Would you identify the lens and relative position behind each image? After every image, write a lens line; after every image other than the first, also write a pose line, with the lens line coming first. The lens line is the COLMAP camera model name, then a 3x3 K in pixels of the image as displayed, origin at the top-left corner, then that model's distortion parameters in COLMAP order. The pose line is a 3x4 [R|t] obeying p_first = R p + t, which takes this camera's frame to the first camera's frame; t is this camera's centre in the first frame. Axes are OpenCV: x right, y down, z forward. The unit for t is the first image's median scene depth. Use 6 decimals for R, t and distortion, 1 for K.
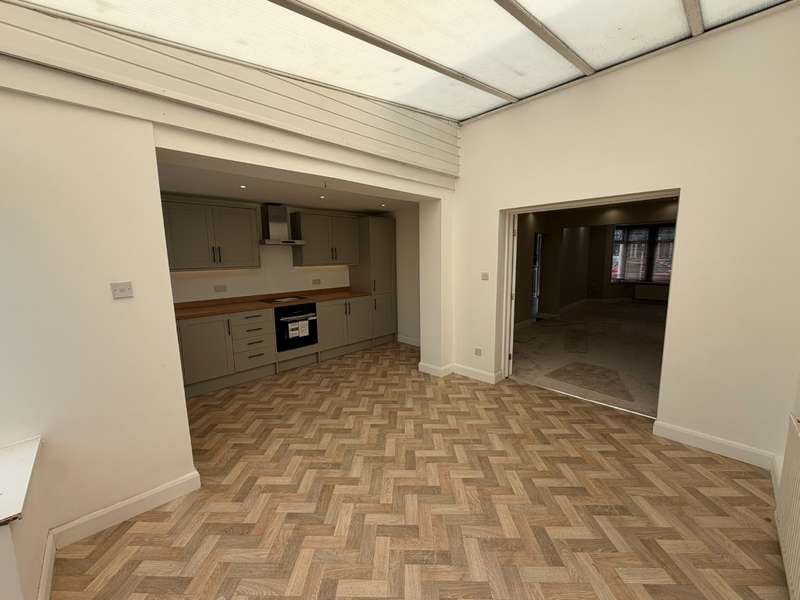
lens RADIAL K [[319.2, 0, 398.5], [0, 319.2, 300.0], [0, 0, 1]] dist [0.000547, 0.000278]
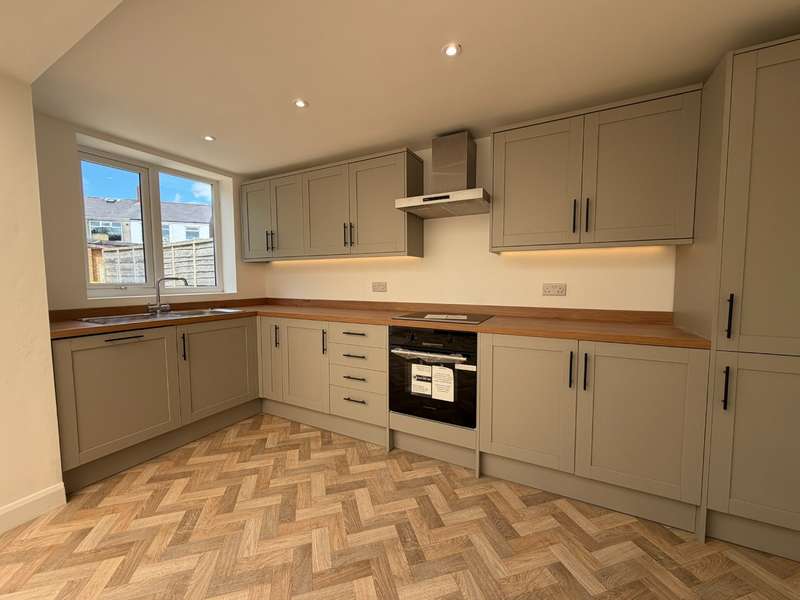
lens RADIAL K [[319.2, 0, 400.4], [0, 319.2, 299.6], [0, 0, 1]] dist [0.000547, 0.000278]
pose [[0.290036, 0.078516, -0.953789, 0.111141], [-0.130394, 0.990577, 0.041893, -0.041020], [0.948091, 0.112218, 0.297541, 0.794706]]
